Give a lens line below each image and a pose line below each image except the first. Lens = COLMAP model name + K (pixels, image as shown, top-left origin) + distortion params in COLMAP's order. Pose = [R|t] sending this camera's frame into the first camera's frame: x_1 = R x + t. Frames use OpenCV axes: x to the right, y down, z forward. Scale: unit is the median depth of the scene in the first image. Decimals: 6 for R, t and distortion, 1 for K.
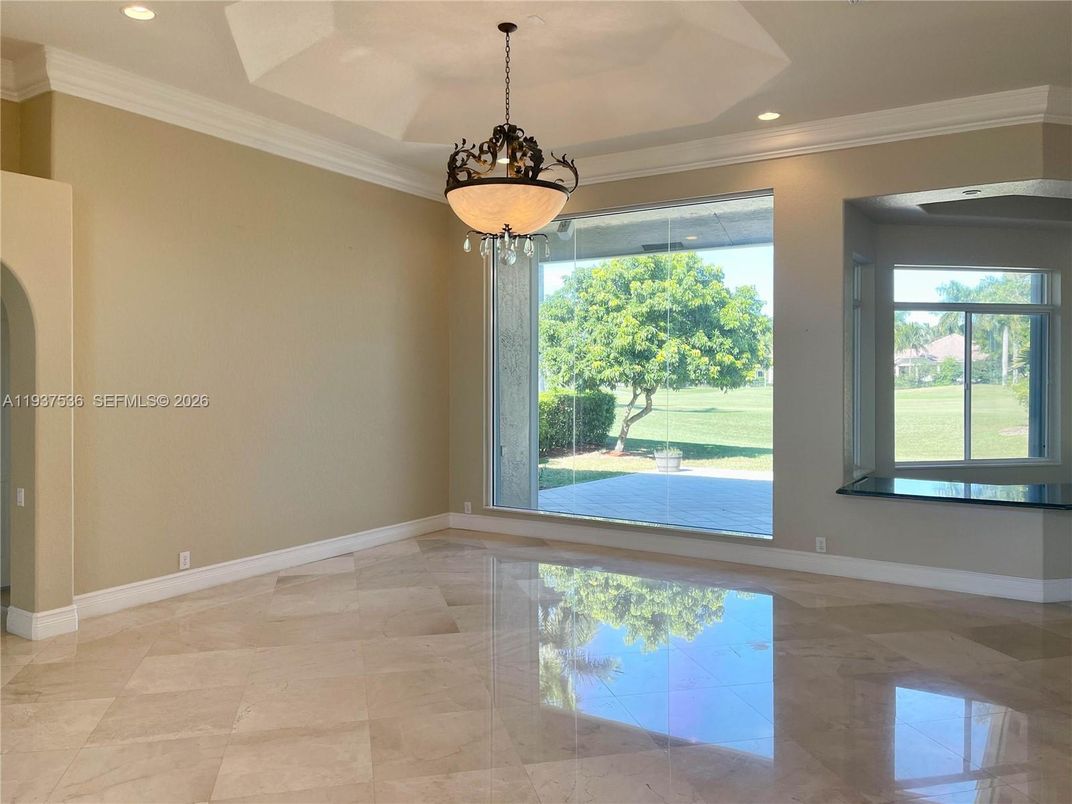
lens RADIAL K [[824.4, 0, 536.1], [0, 824.4, 379.3], [0, 0, 1]] dist [0.006607, -0.001895]
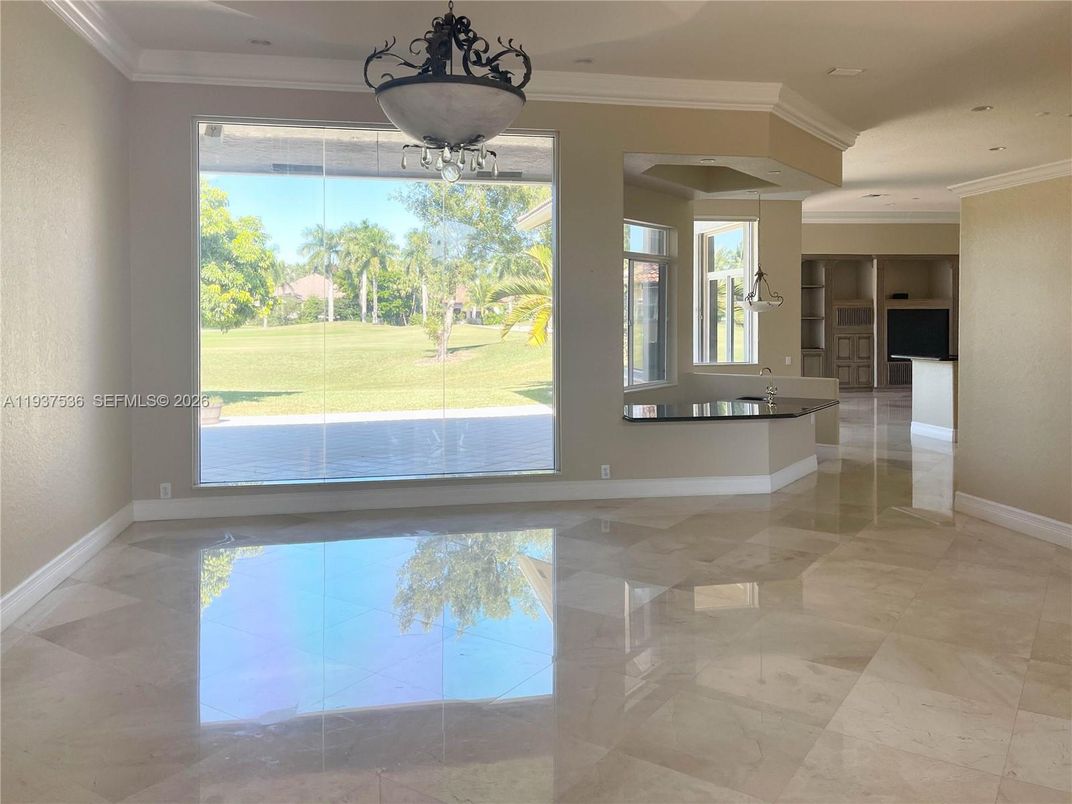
lens RADIAL K [[839.1, 0, 536.0], [0, 839.1, 332.7], [0, 0, 1]] dist [0.014134, 0.005188]
pose [[0.730857, -0.017602, 0.682304, -0.381266], [0.004728, 0.999774, 0.020727, -0.002541], [-0.682515, -0.011923, 0.730775, 0.221467]]
